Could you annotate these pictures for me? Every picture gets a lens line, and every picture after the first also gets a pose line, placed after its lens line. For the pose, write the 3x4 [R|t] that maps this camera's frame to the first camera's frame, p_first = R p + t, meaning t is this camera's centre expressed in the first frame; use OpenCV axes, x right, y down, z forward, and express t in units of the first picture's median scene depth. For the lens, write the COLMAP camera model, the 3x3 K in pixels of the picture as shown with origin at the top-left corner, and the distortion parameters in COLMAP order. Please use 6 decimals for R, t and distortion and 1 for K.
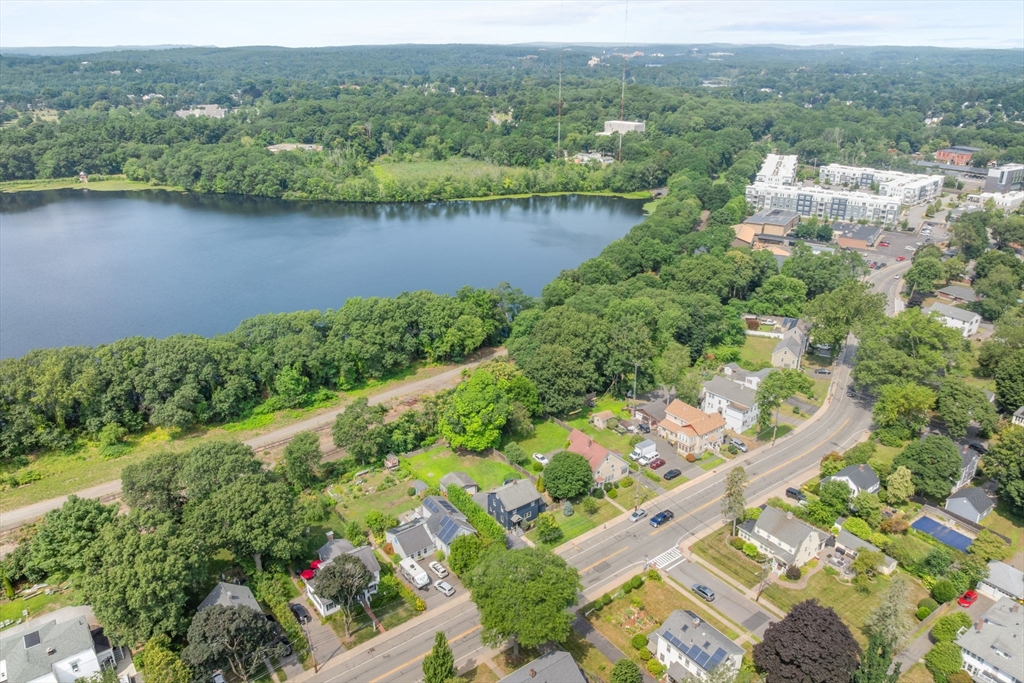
lens RADIAL K [[725.3, 0, 512.0], [0, 725.3, 341.5], [0, 0, 1]] dist [-0.009036, -0.004158]
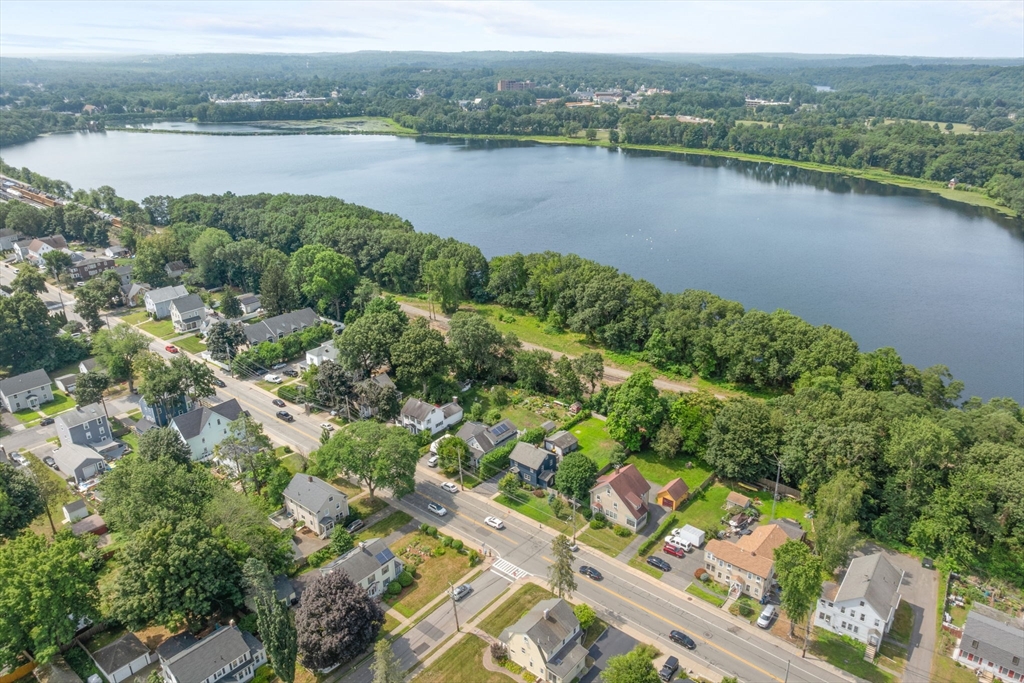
lens RADIAL K [[725.3, 0, 512.0], [0, 725.3, 341.5], [0, 0, 1]] dist [-0.009036, -0.004158]
pose [[0.239493, 0.364523, -0.899870, 0.840808], [-0.375173, 0.889595, 0.260511, -0.201832], [0.895482, 0.275216, 0.349811, 0.478923]]
